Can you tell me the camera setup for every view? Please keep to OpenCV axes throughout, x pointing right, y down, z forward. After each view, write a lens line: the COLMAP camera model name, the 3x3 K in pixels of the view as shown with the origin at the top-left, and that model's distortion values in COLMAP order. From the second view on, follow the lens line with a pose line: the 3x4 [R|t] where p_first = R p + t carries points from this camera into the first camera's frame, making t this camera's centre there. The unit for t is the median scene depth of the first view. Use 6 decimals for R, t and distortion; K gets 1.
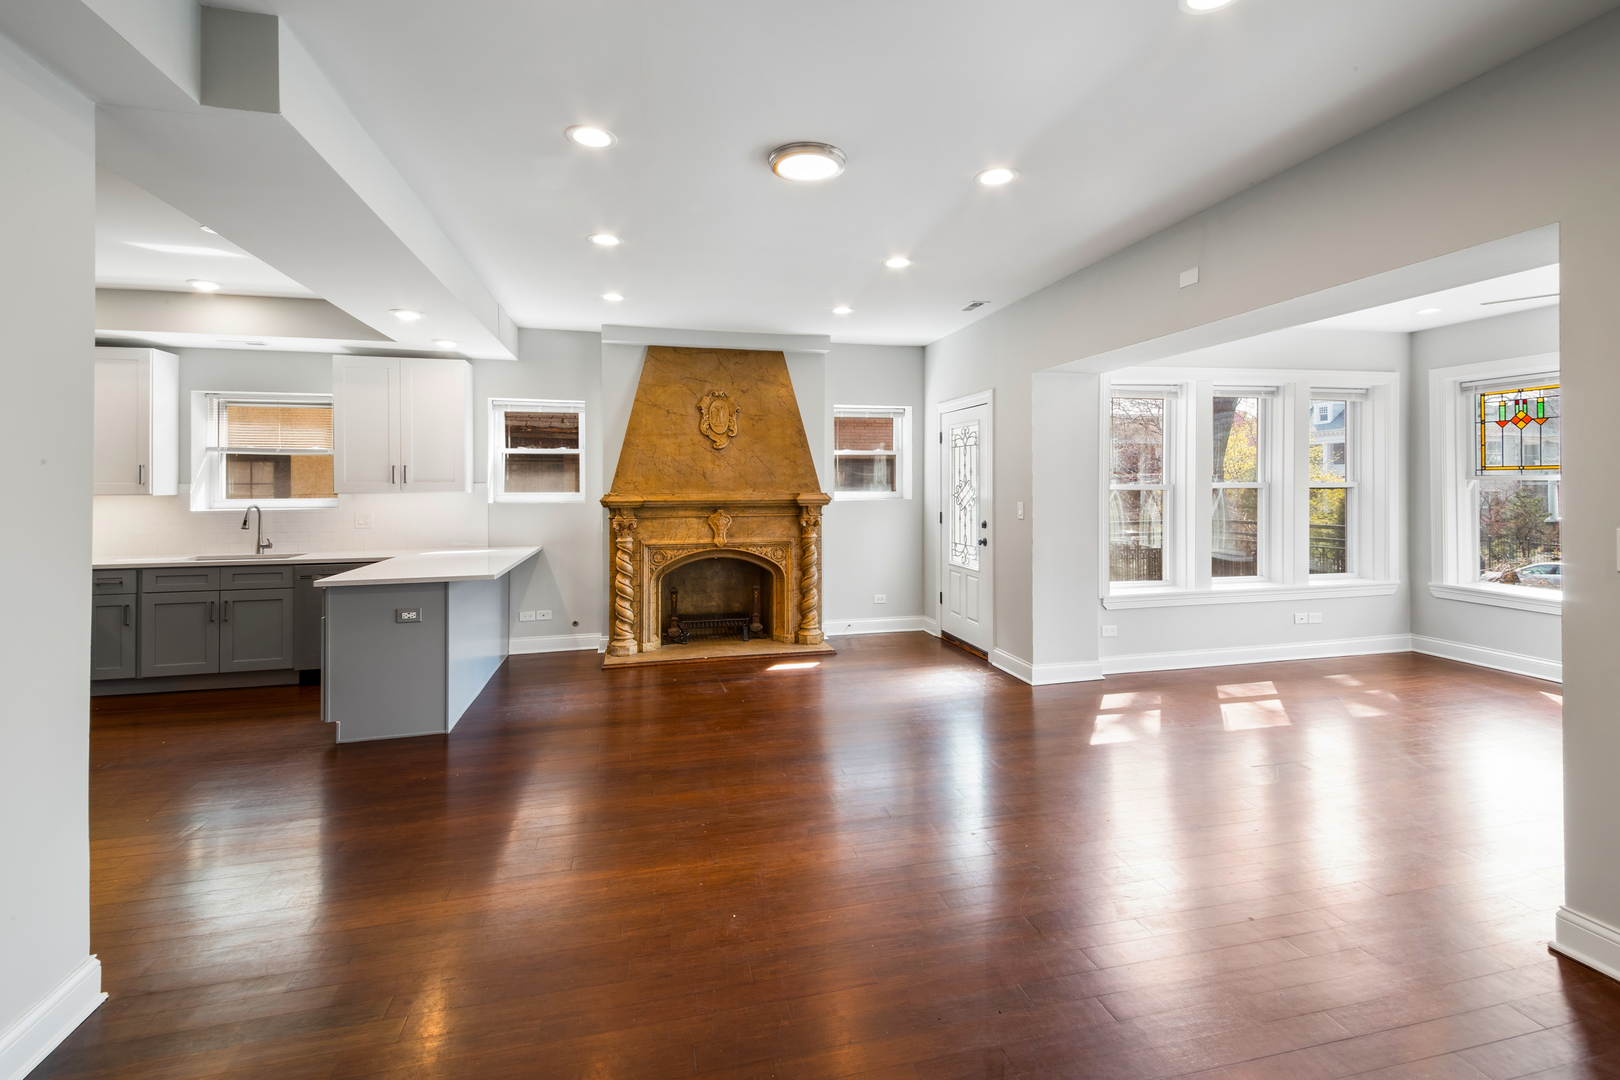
lens RADIAL K [[701.2, 0, 799.7], [0, 701.2, 481.4], [0, 0, 1]] dist [0.001169, 0.000049]
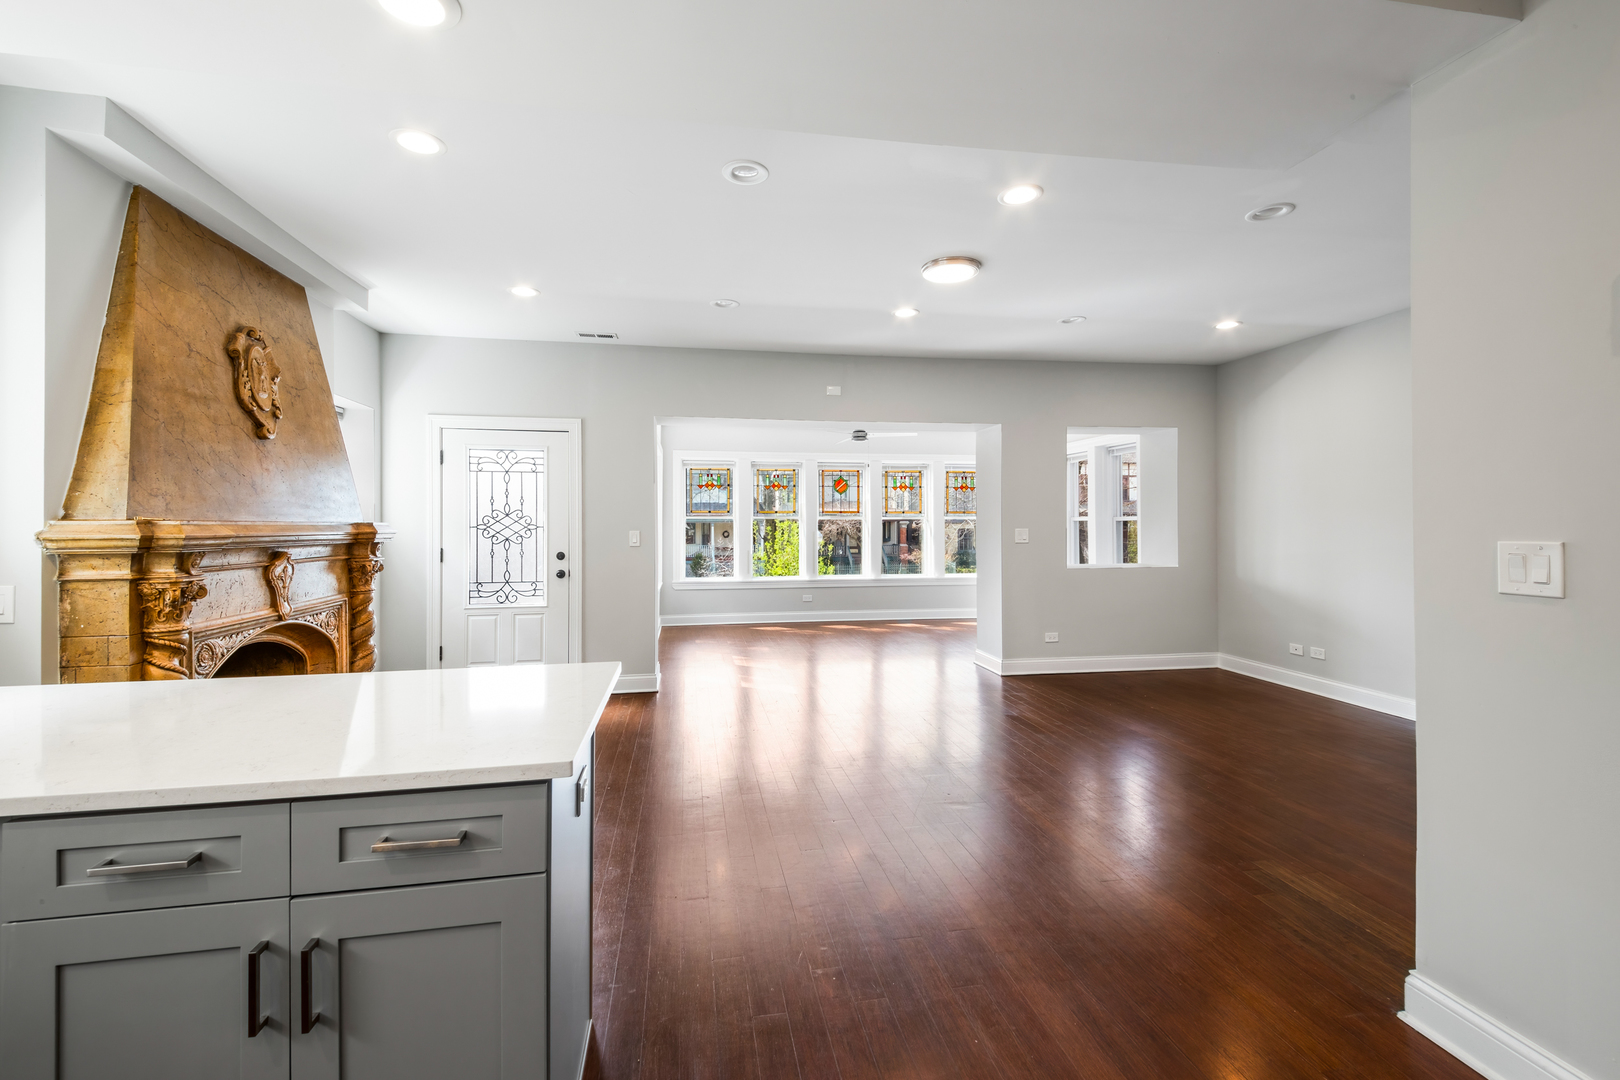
lens RADIAL K [[701.2, 0, 814.0], [0, 701.2, 533.8], [0, 0, 1]] dist [0.001169, 0.000049]
pose [[0.047265, -0.005581, 0.998867, -0.699903], [-0.004019, 0.999975, 0.005777, 0.023707], [-0.998874, -0.004288, 0.047241, 0.616094]]
